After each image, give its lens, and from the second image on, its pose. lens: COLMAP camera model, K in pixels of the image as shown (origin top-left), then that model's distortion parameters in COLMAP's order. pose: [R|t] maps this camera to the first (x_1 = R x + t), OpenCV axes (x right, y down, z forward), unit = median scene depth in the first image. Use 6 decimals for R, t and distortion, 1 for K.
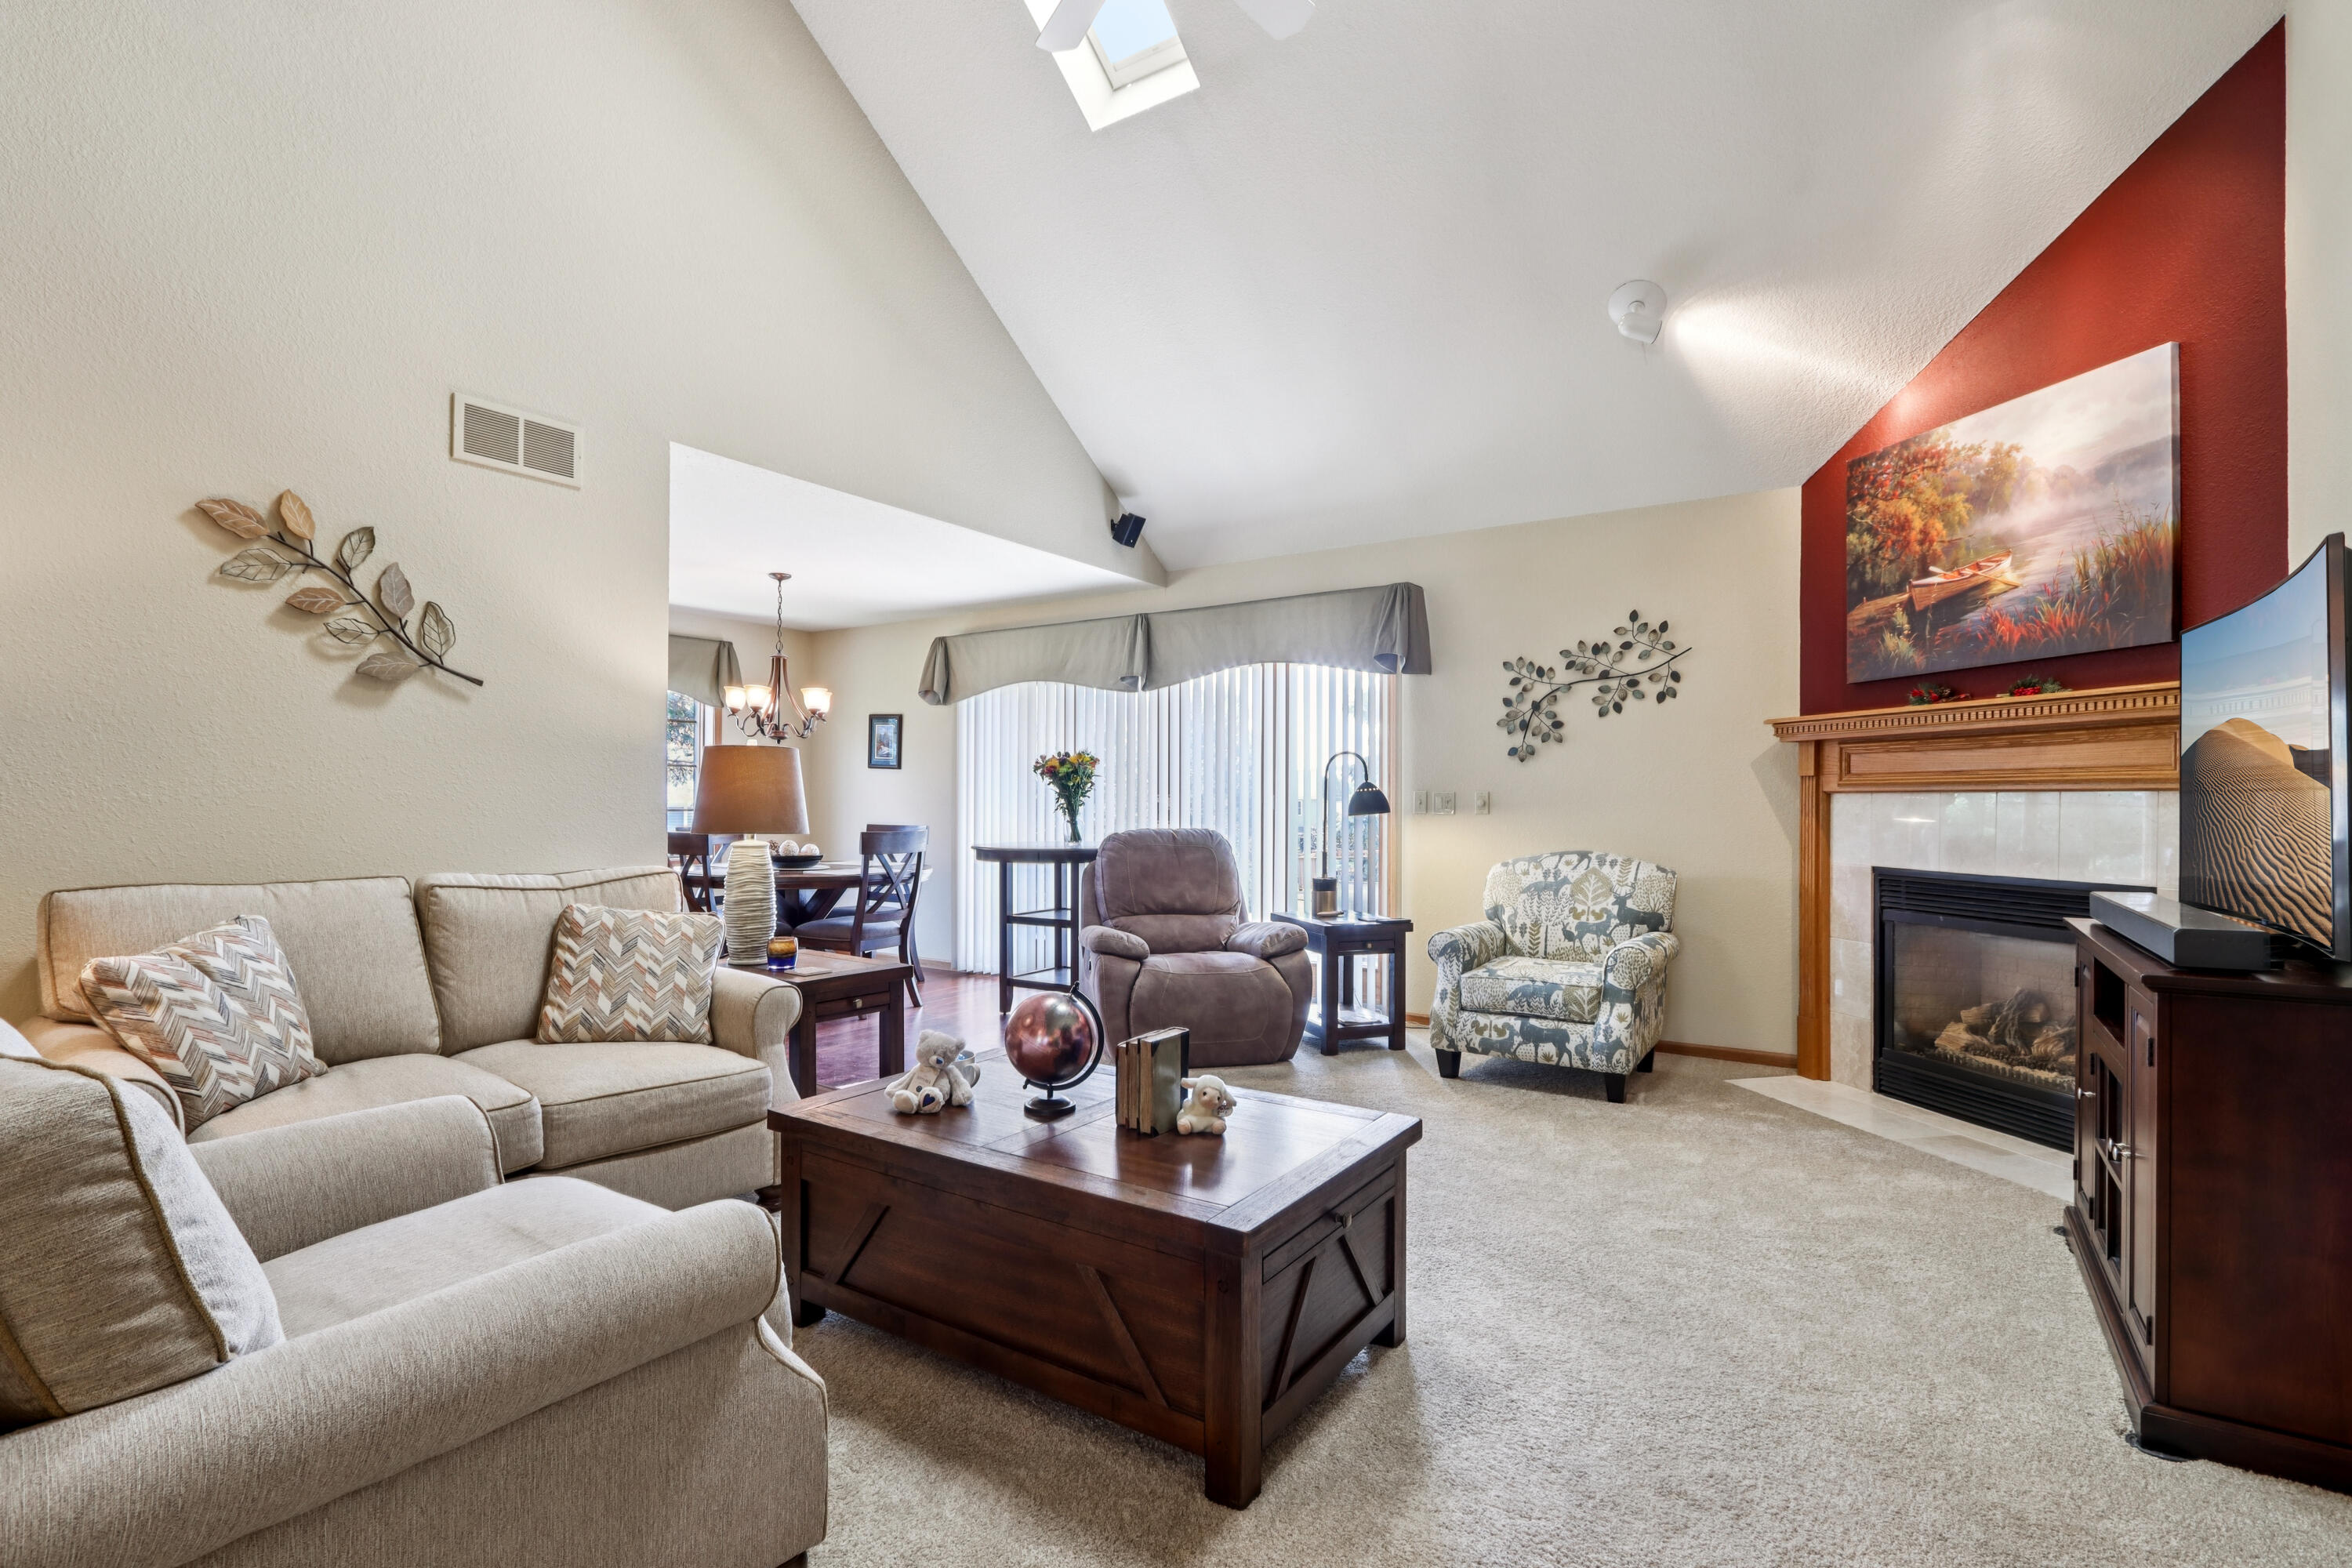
lens RADIAL K [[1097.7, 0, 1175.2], [0, 1097.7, 792.4], [0, 0, 1]] dist [0.000599, 0.000058]
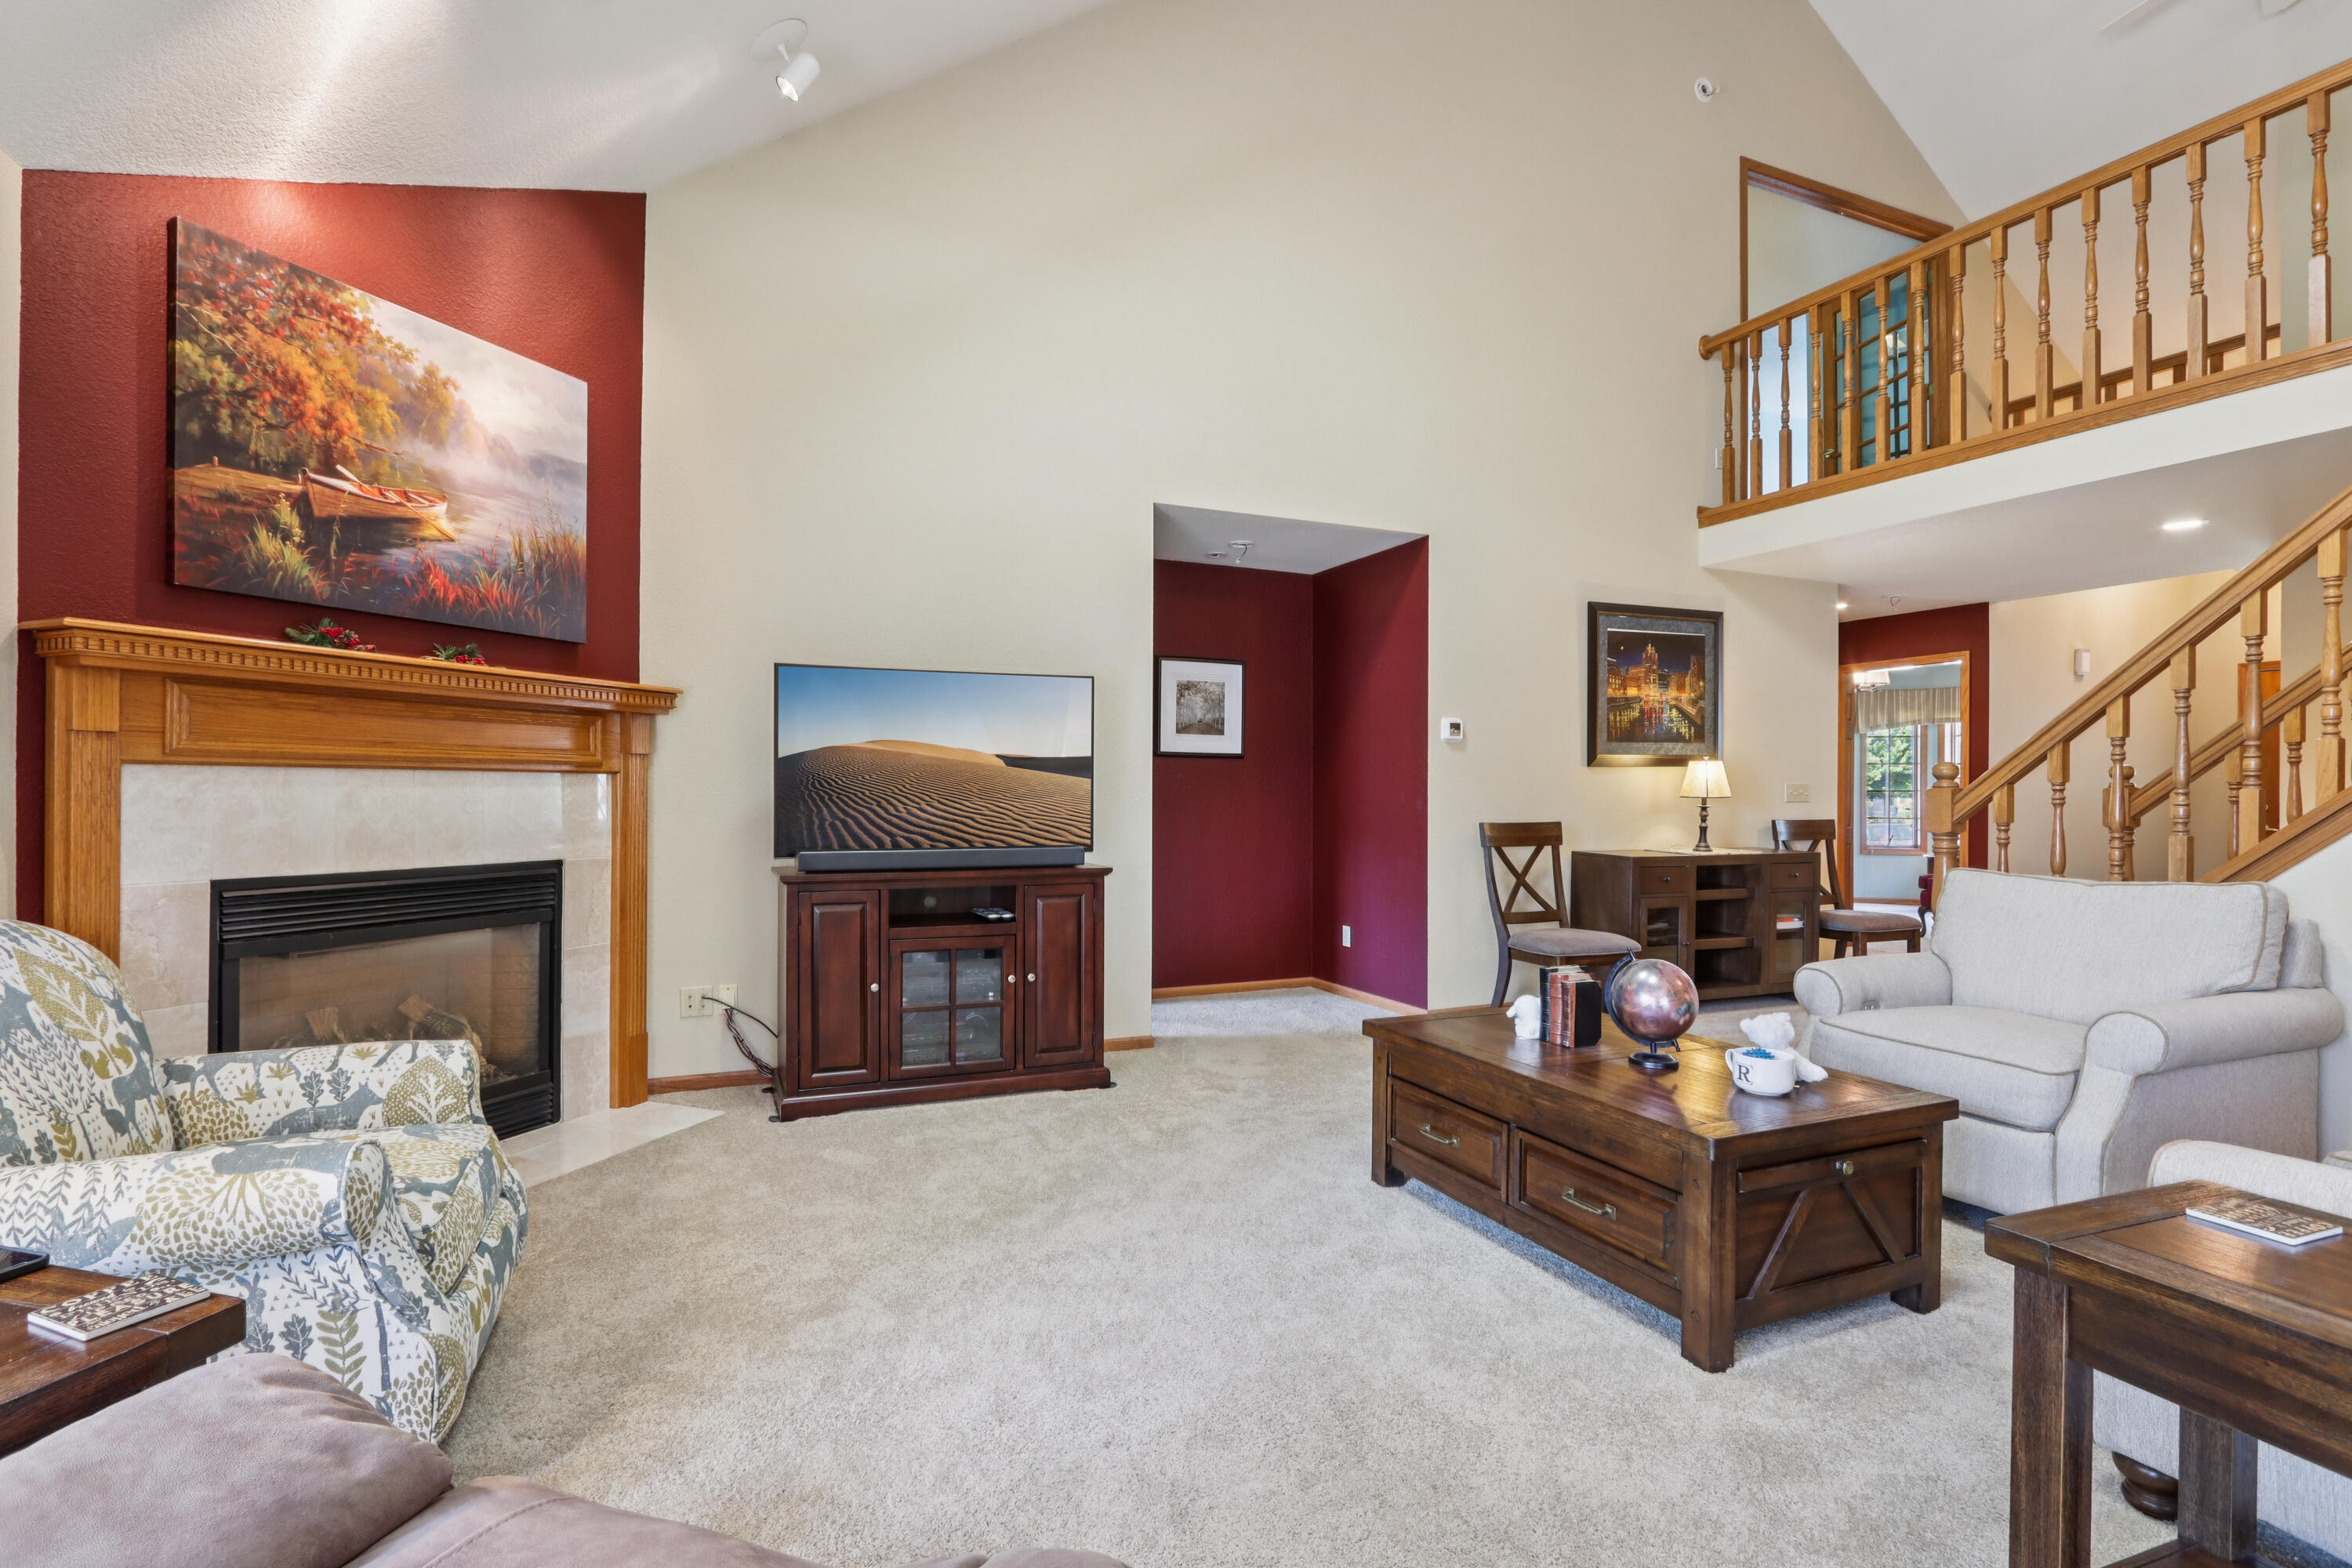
lens RADIAL K [[1097.7, 0, 1172.8], [0, 1097.7, 790.8], [0, 0, 1]] dist [0.000599, 0.000058]
pose [[-0.835761, -0.002290, 0.549089, -0.204500], [-0.006257, 0.999966, -0.005354, 0.016513], [-0.549058, -0.007910, -0.835747, 1.380676]]
